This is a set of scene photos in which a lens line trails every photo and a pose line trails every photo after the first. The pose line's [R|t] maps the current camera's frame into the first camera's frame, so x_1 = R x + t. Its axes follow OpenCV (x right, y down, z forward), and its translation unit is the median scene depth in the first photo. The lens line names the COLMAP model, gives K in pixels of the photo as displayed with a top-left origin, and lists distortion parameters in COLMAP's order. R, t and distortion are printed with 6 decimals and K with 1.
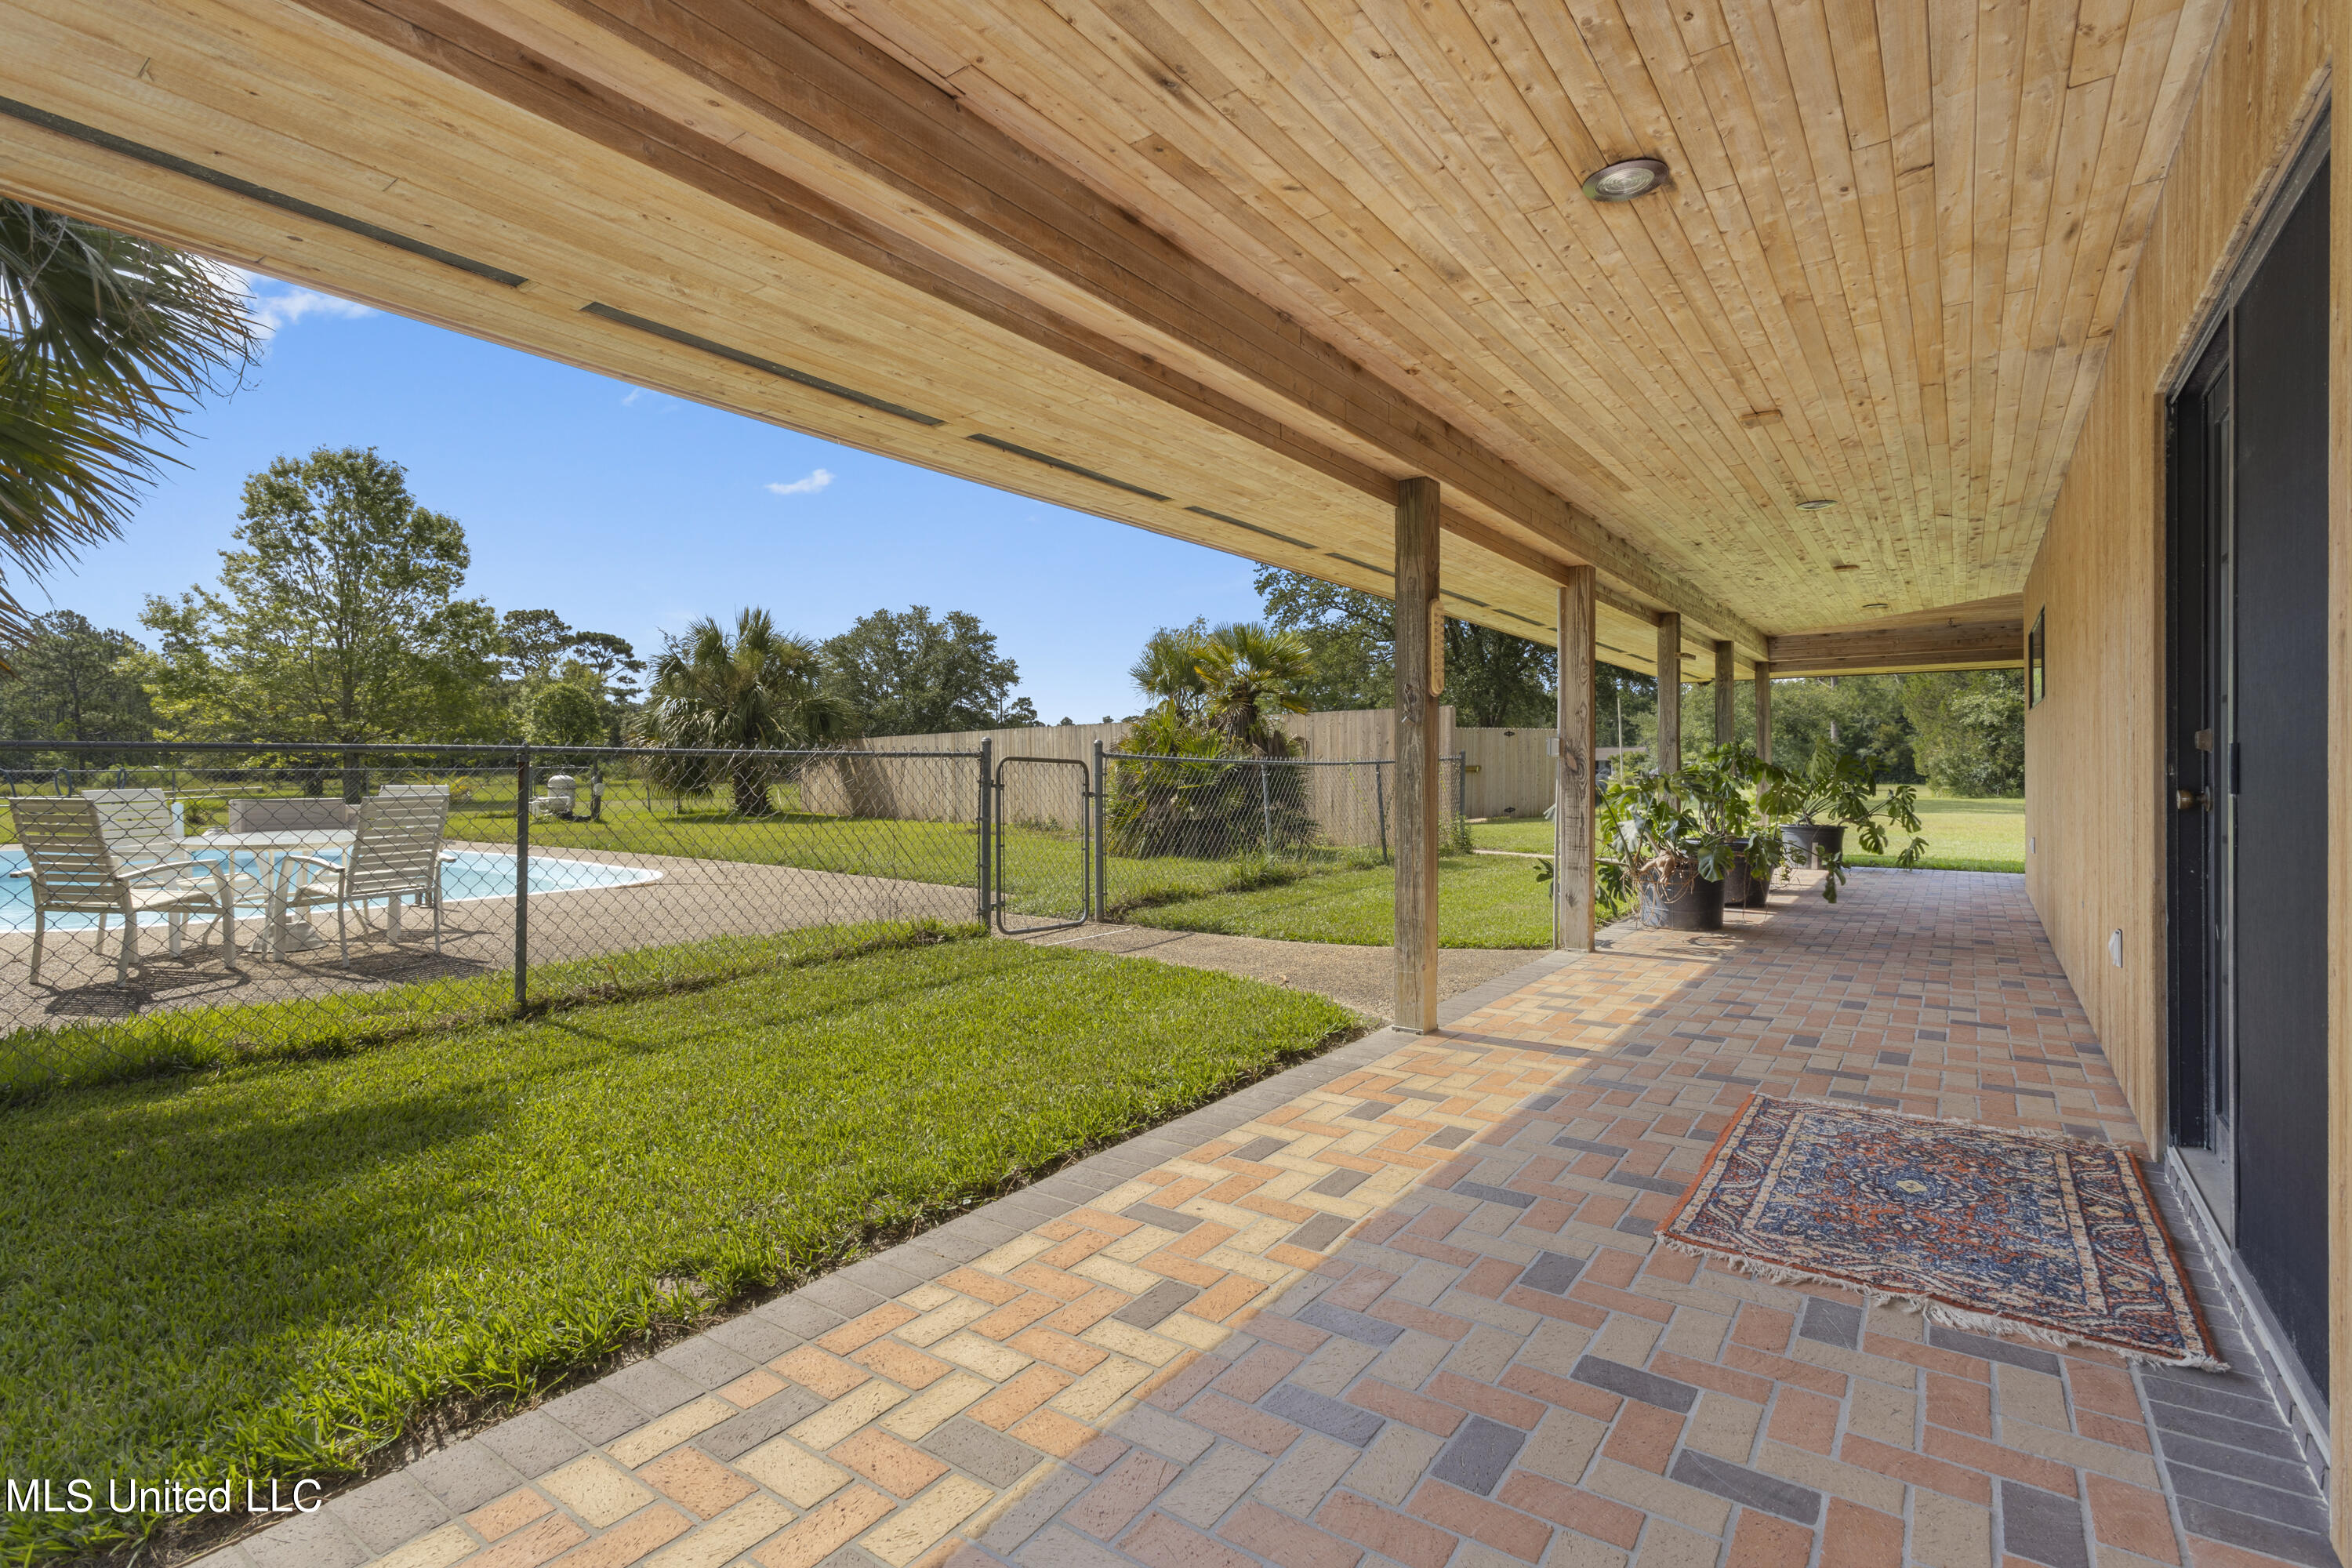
lens RADIAL K [[1129.4, 0, 1172.5], [0, 1129.4, 779.4], [0, 0, 1]] dist [0.000823, 0.000939]
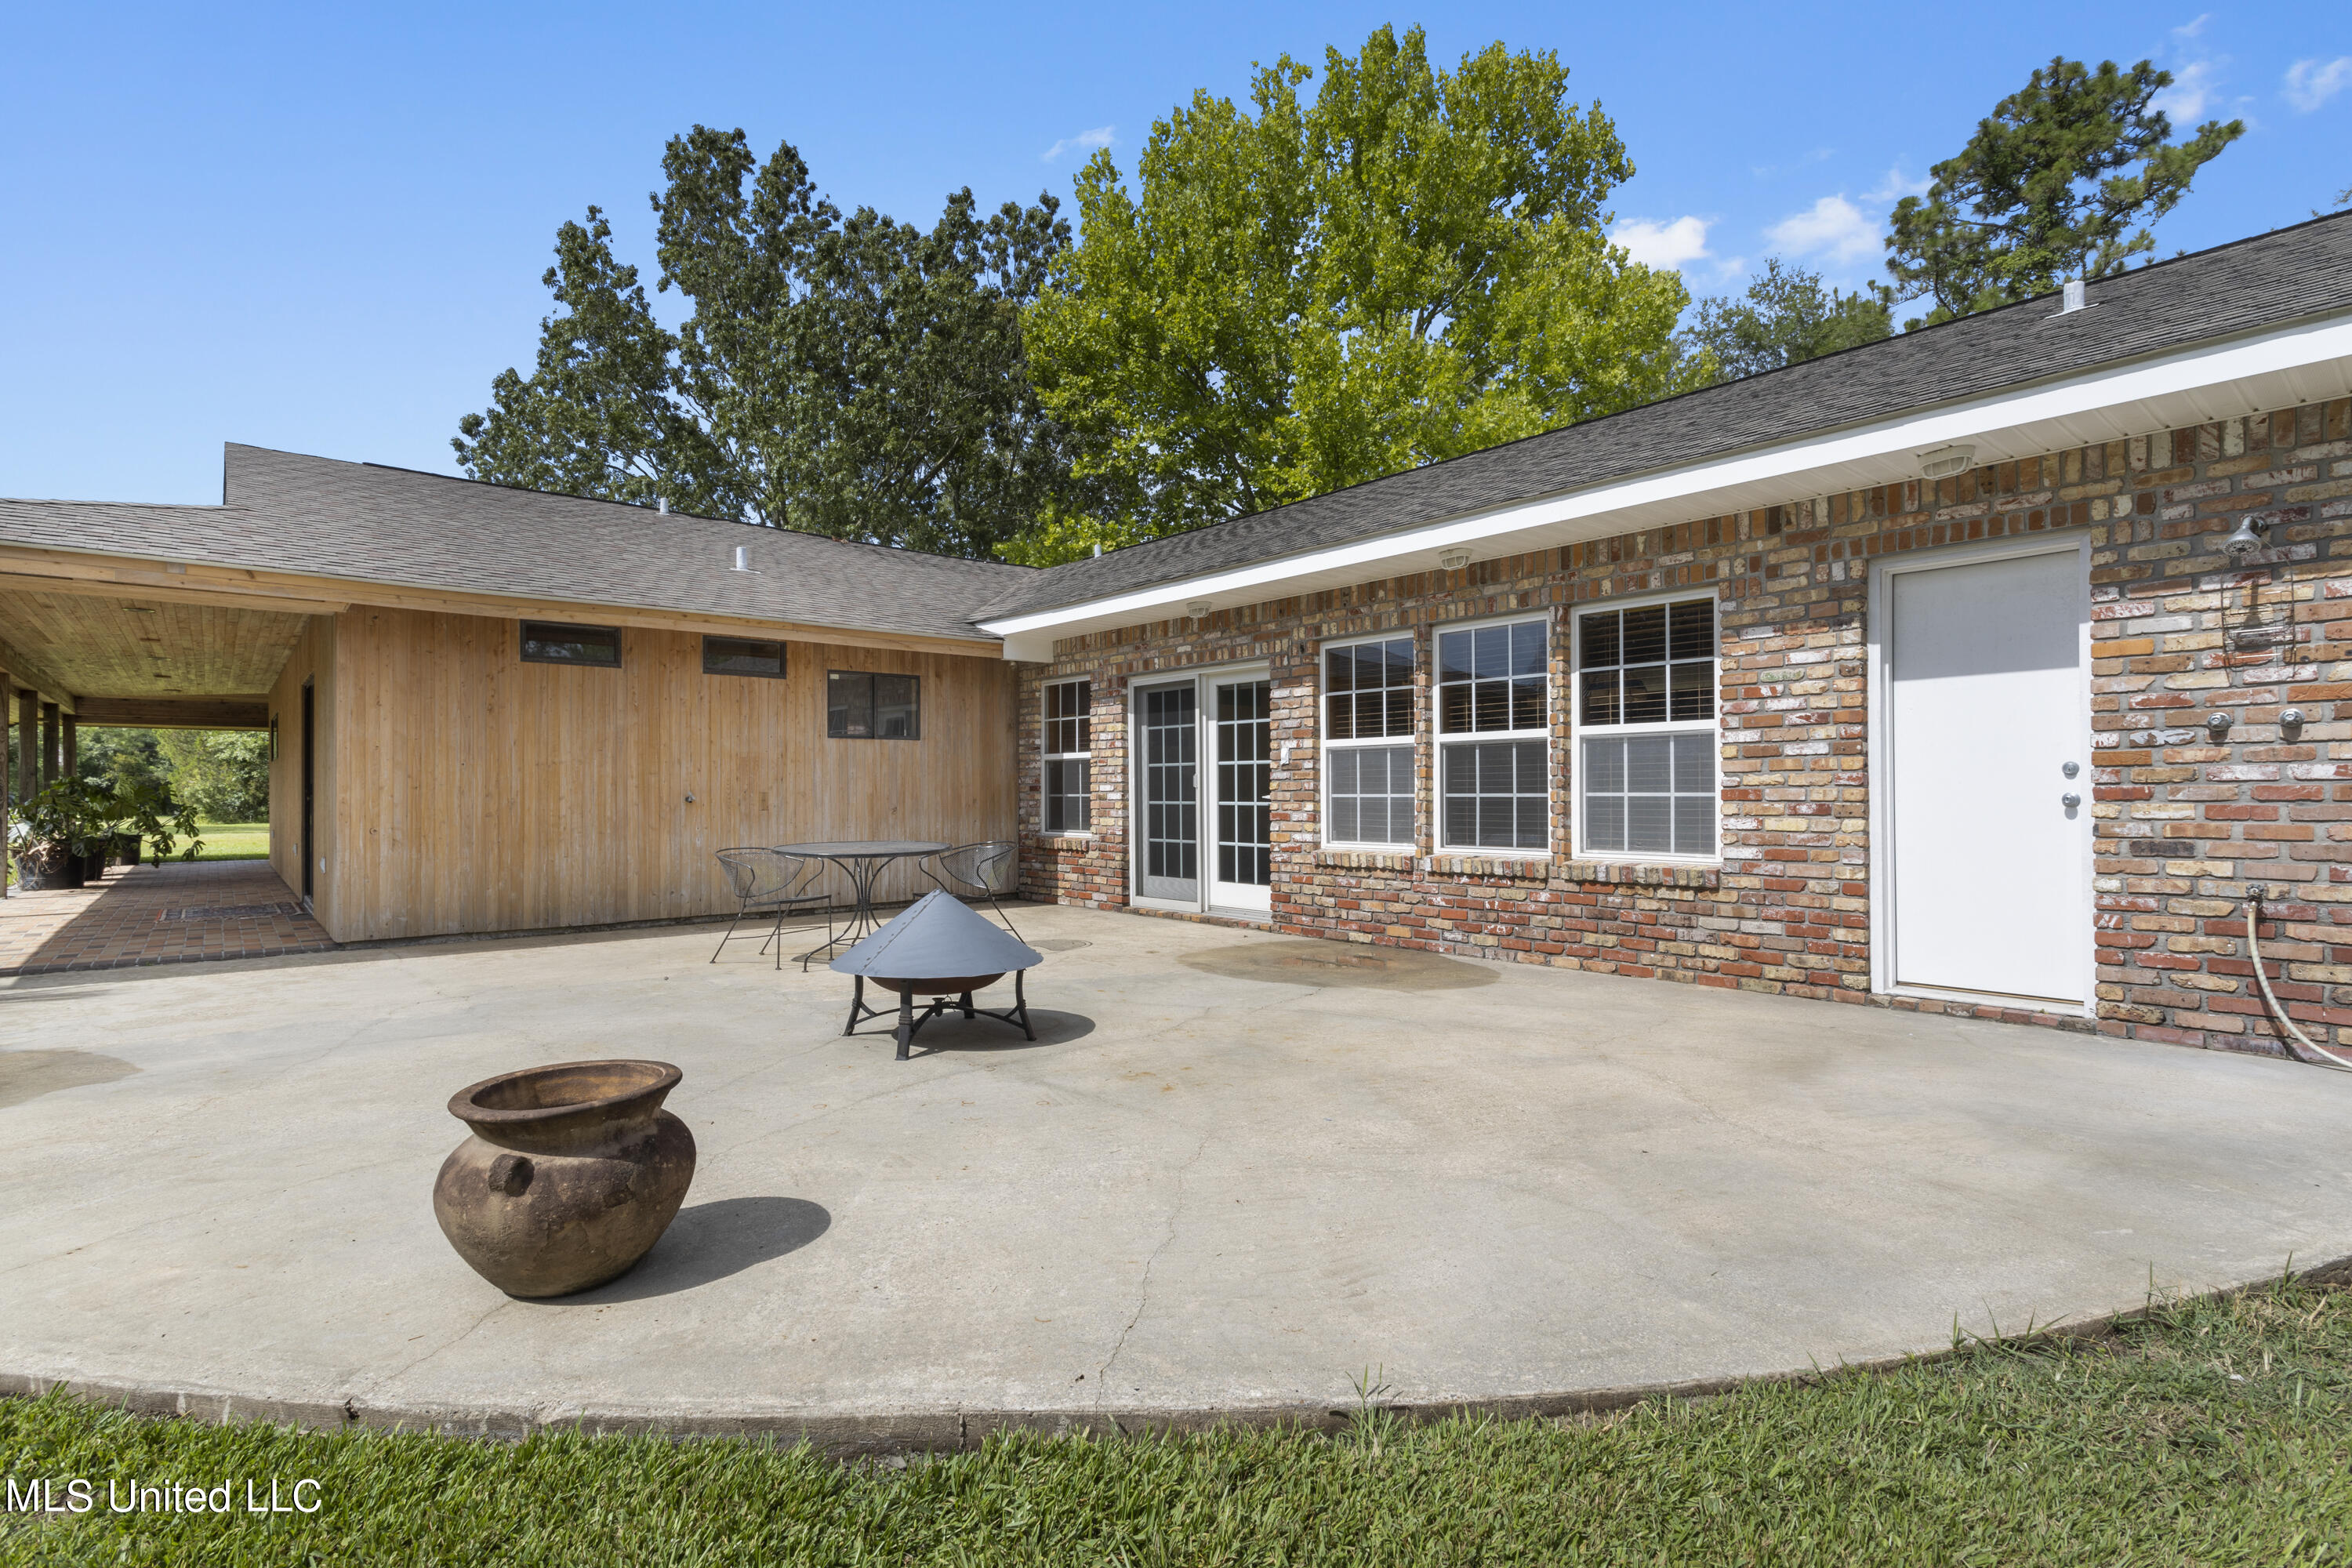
lens RADIAL K [[1129.4, 0, 1175.0], [0, 1129.4, 786.4], [0, 0, 1]] dist [0.000823, 0.000939]
pose [[0.250384, 0.007979, 0.968114, -0.166238], [0.013541, 0.999839, -0.011743, 0.005440], [-0.968052, 0.016049, 0.250235, -0.223905]]
